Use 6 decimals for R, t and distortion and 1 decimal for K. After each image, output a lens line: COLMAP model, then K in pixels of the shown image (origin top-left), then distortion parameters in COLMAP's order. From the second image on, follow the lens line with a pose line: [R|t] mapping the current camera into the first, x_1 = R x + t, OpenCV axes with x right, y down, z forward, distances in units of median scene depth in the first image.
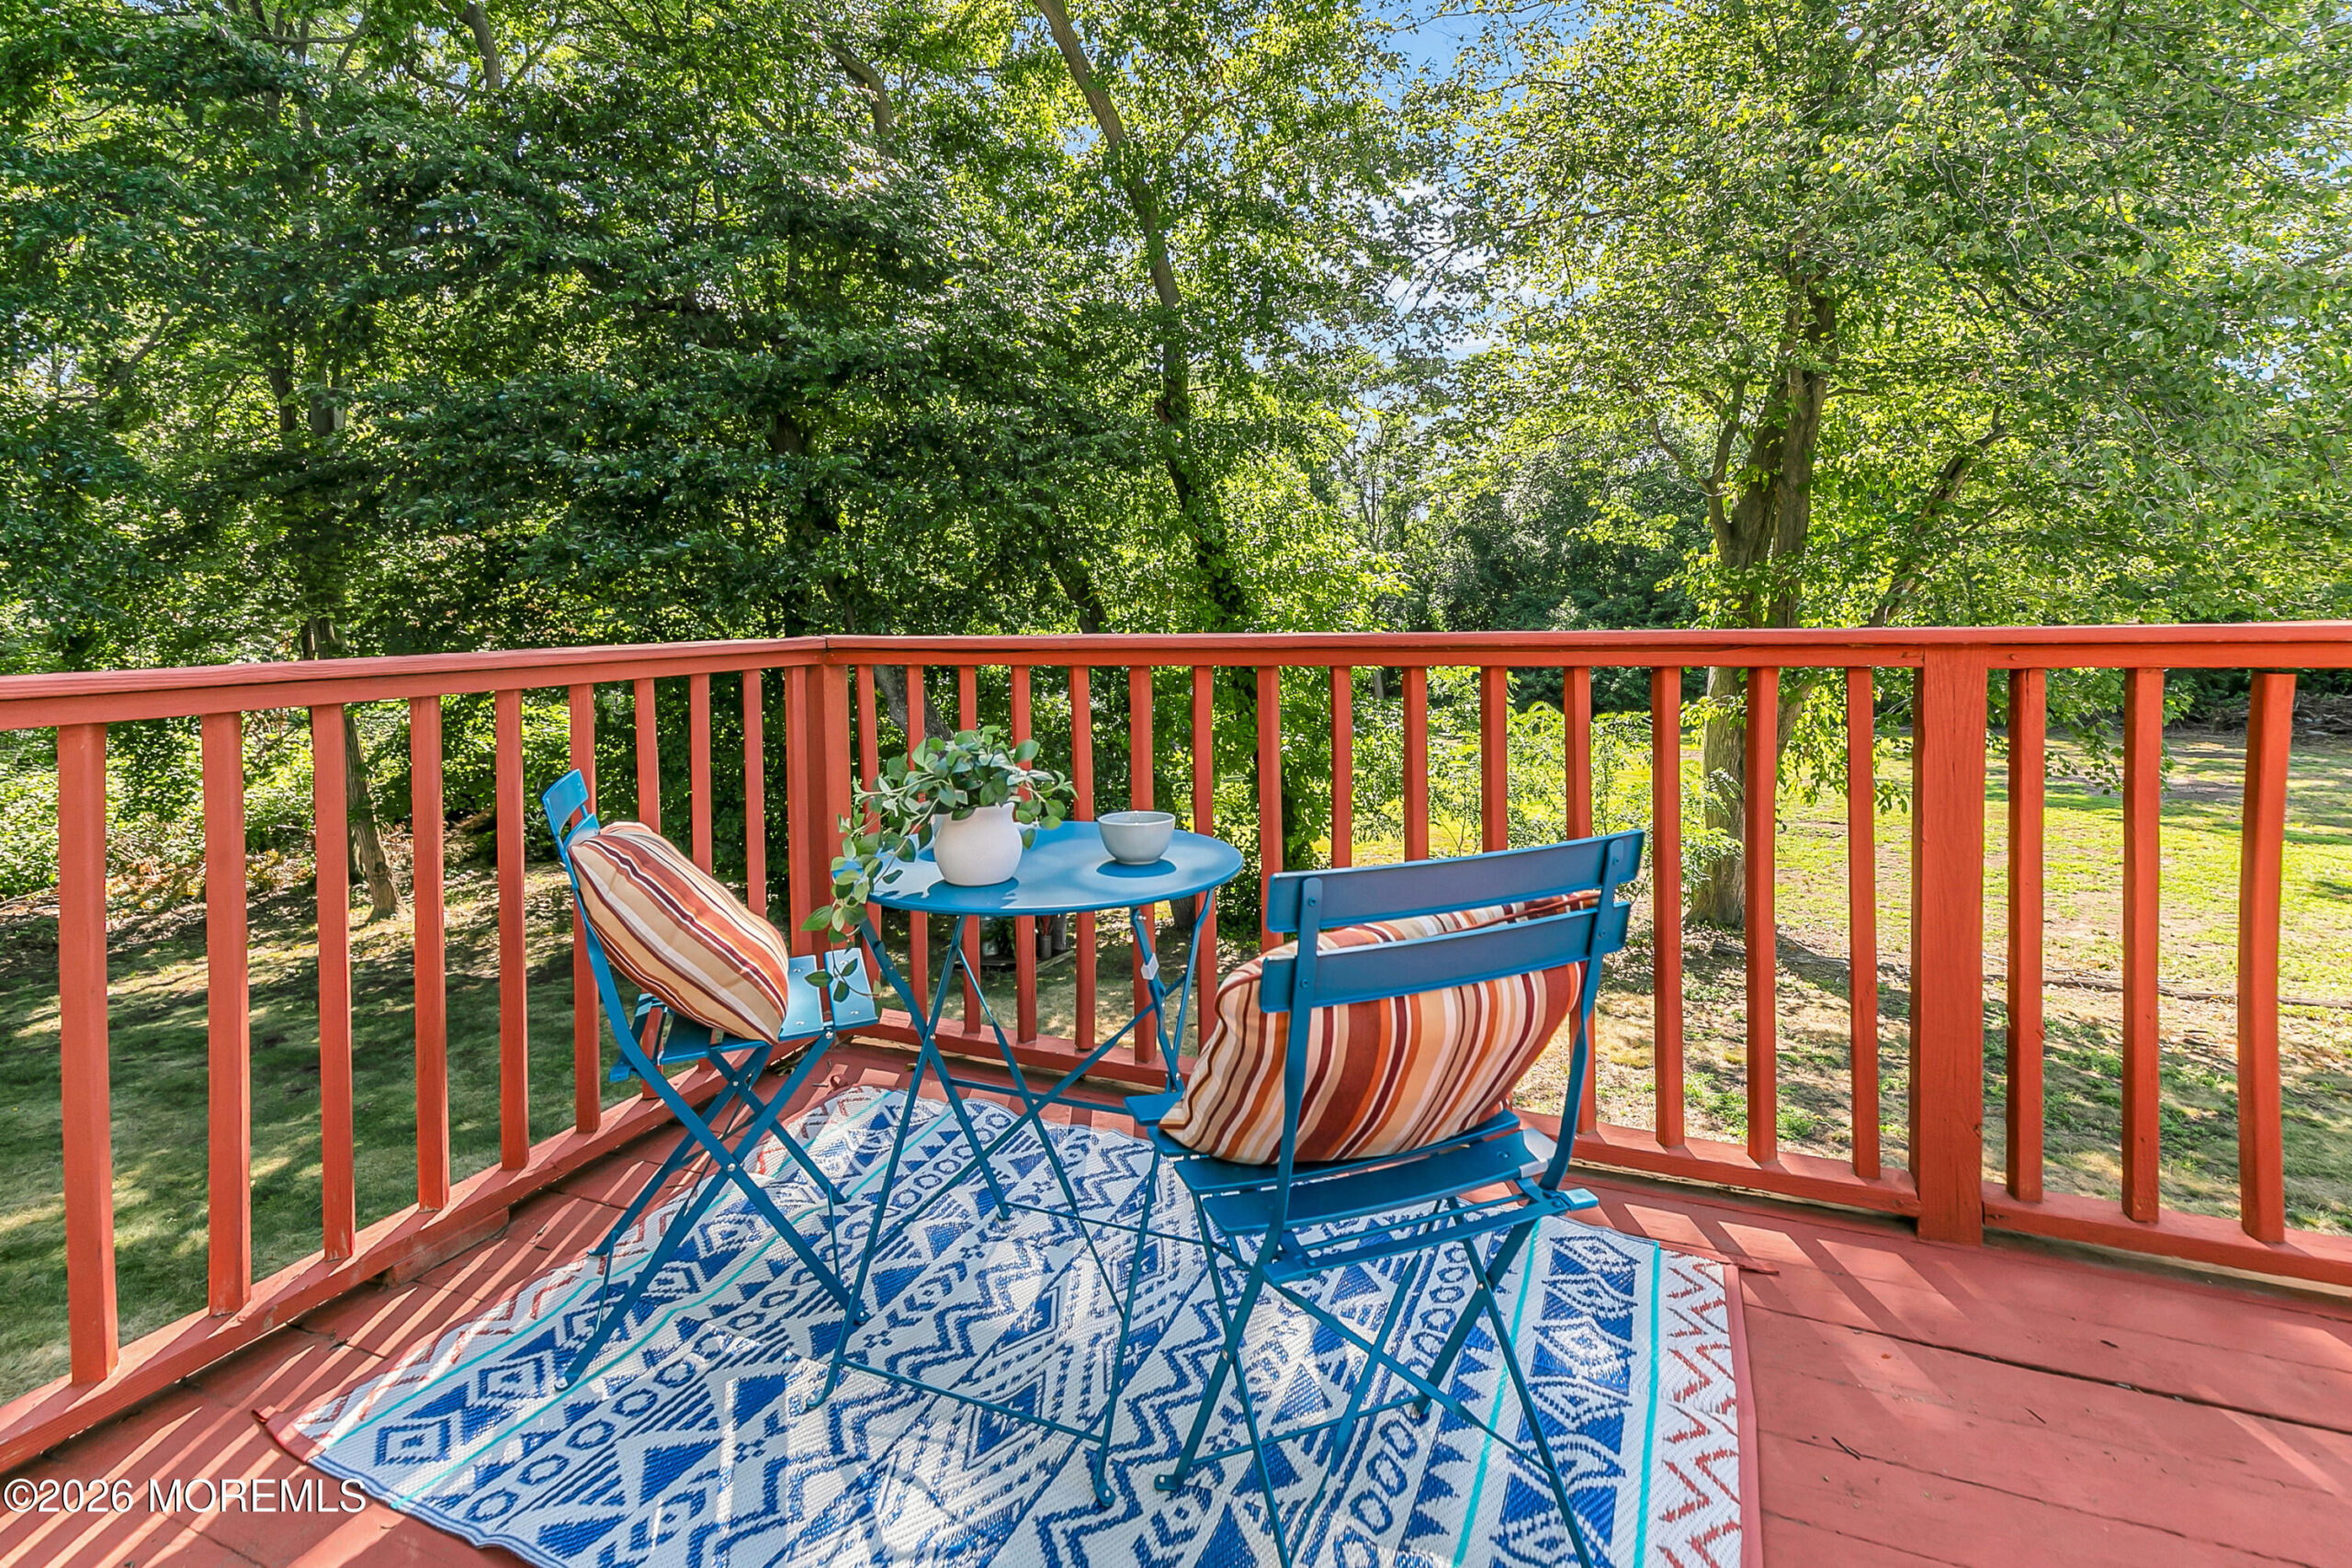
lens RADIAL K [[1146.6, 0, 1190.4], [0, 1146.6, 643.6], [0, 0, 1]] dist [0.009611, -0.001860]
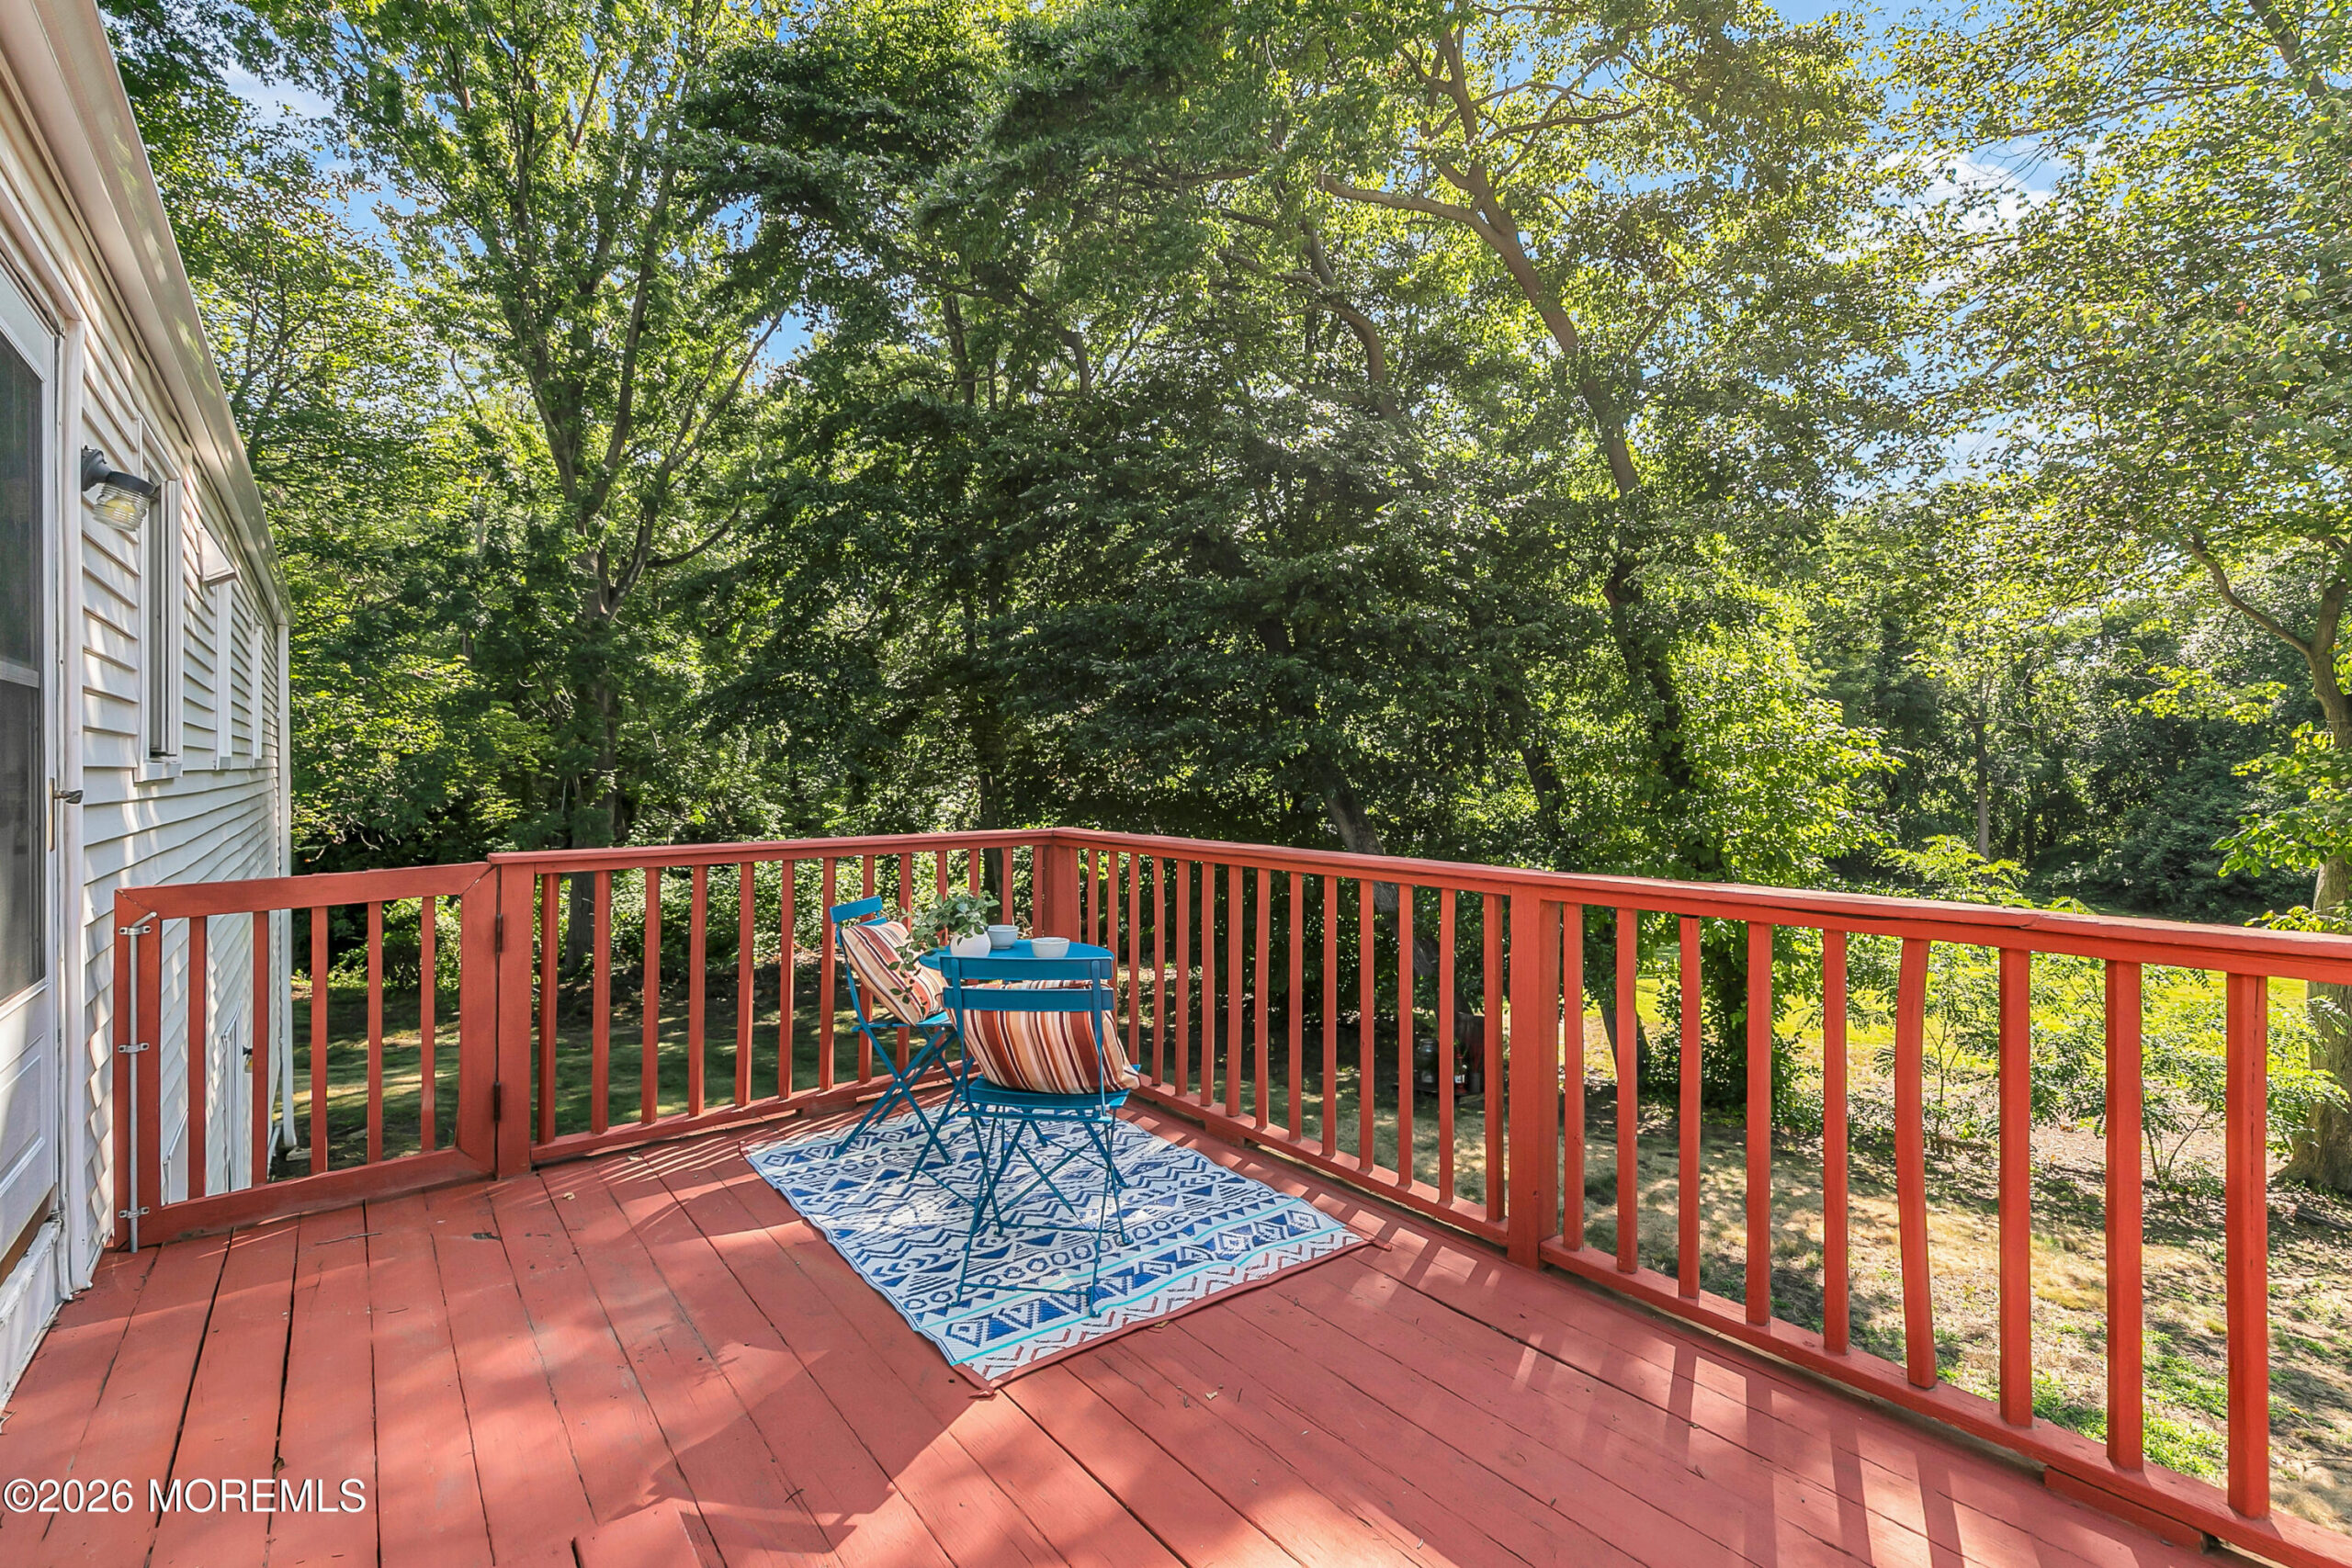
lens RADIAL K [[1064.9, 0, 1178.6], [0, 1064.9, 775.0], [0, 0, 1]] dist [0.003160, -0.000001]
pose [[0.882317, 0.022930, -0.470097, 0.125246], [-0.032431, 0.999400, -0.012122, -0.015346], [0.469538, 0.025941, 0.882531, -0.070096]]
